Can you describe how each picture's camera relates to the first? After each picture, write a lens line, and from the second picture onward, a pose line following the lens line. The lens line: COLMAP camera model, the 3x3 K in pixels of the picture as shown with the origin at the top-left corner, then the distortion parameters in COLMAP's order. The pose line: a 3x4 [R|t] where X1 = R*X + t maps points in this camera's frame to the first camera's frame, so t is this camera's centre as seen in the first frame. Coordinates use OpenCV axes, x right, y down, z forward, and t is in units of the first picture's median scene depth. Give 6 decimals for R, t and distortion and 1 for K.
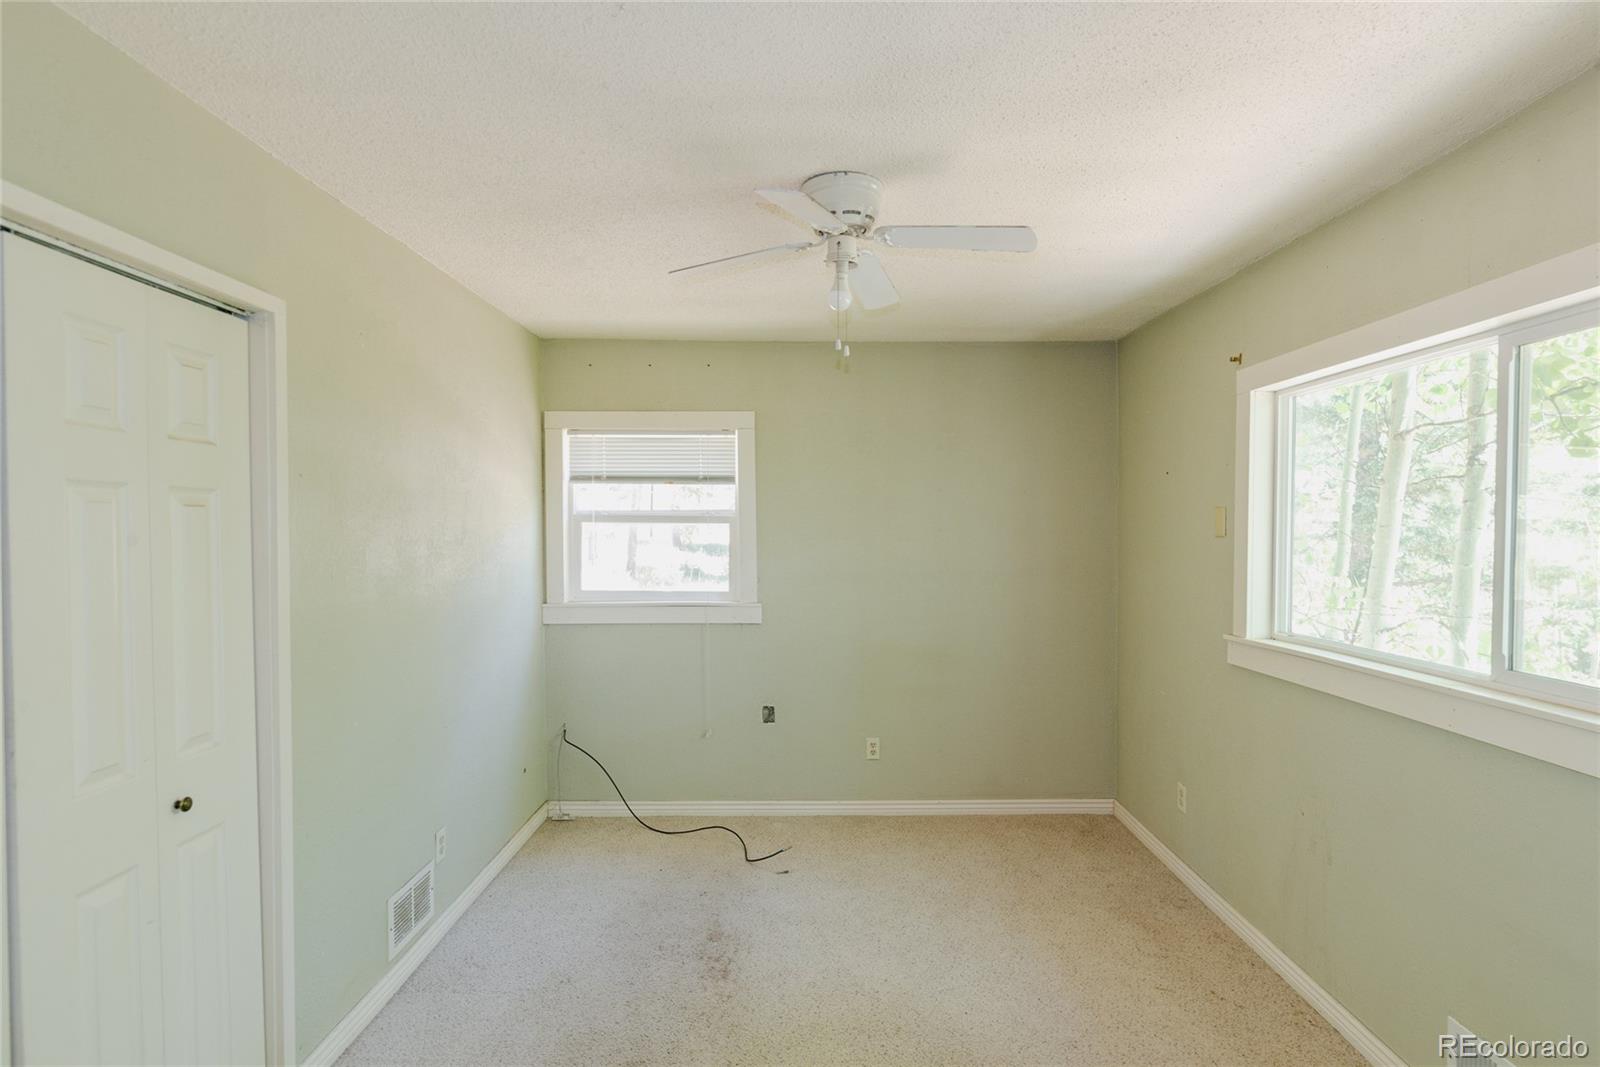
lens RADIAL K [[806.3, 0, 817.5], [0, 806.3, 529.0], [0, 0, 1]] dist [0.002711, 0.001319]
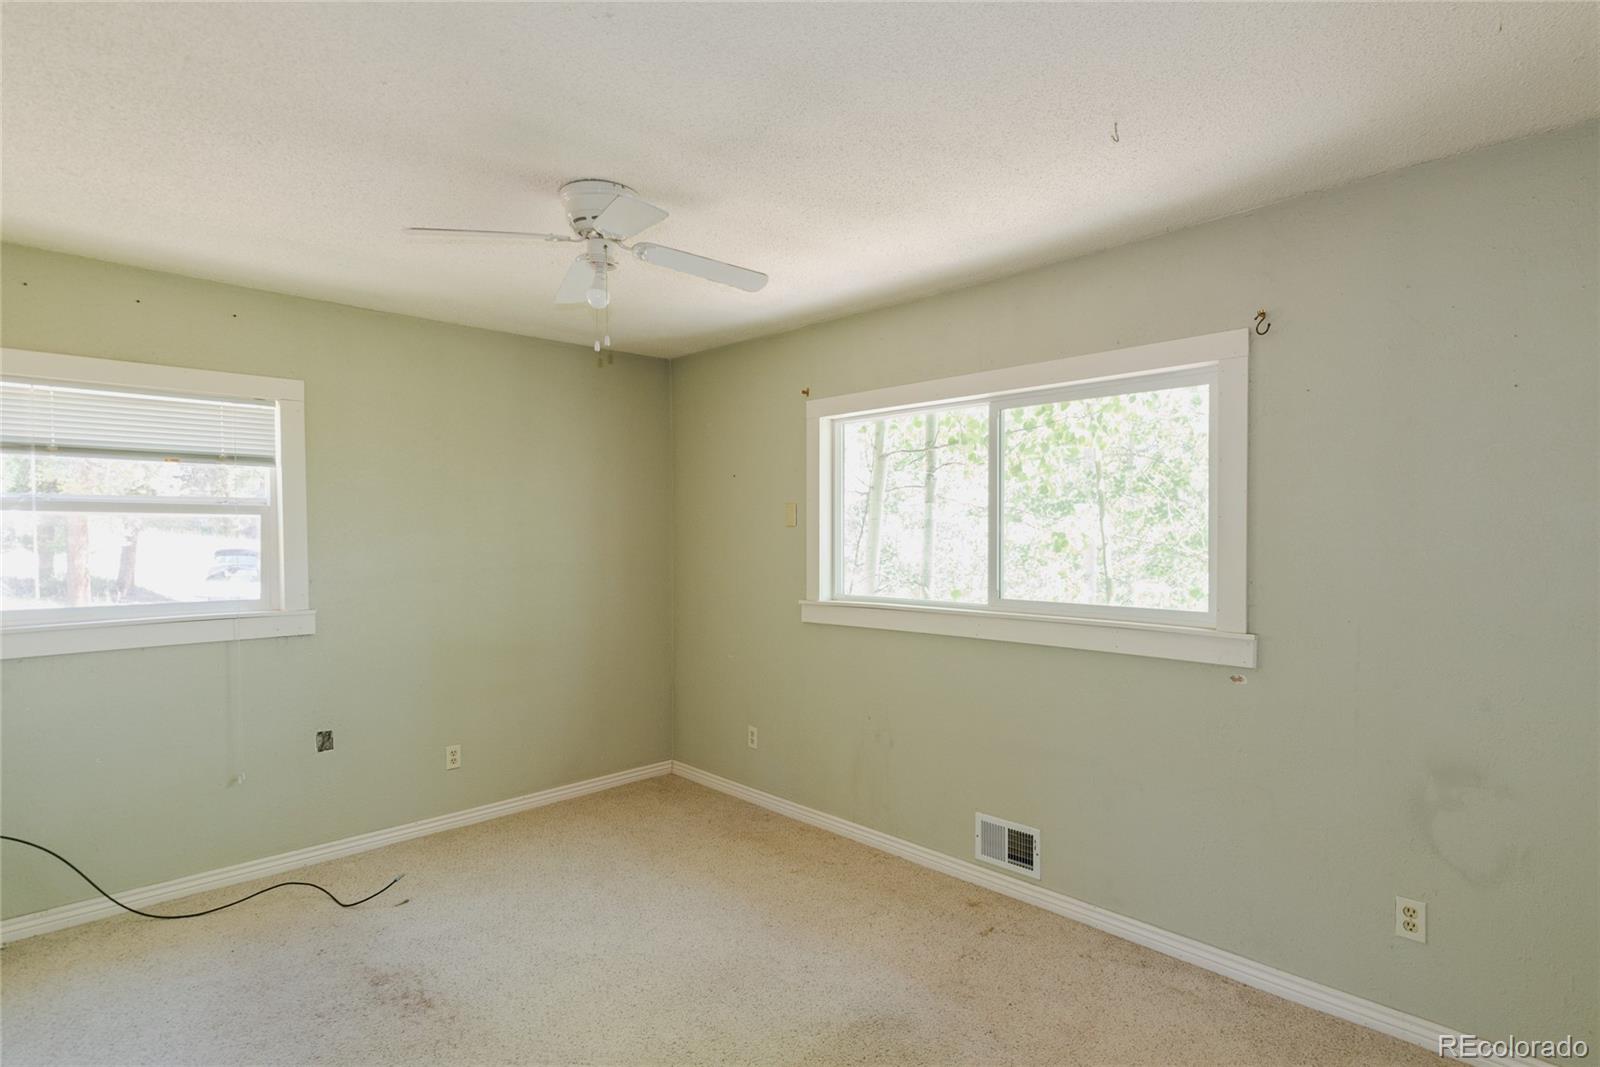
lens RADIAL K [[806.3, 0, 856.1], [0, 806.3, 522.1], [0, 0, 1]] dist [0.002711, 0.001319]
pose [[0.704109, 0.003752, 0.710082, -0.277196], [0.007862, 0.999884, -0.013079, 0.016374], [-0.710048, 0.014792, 0.703998, 0.005626]]
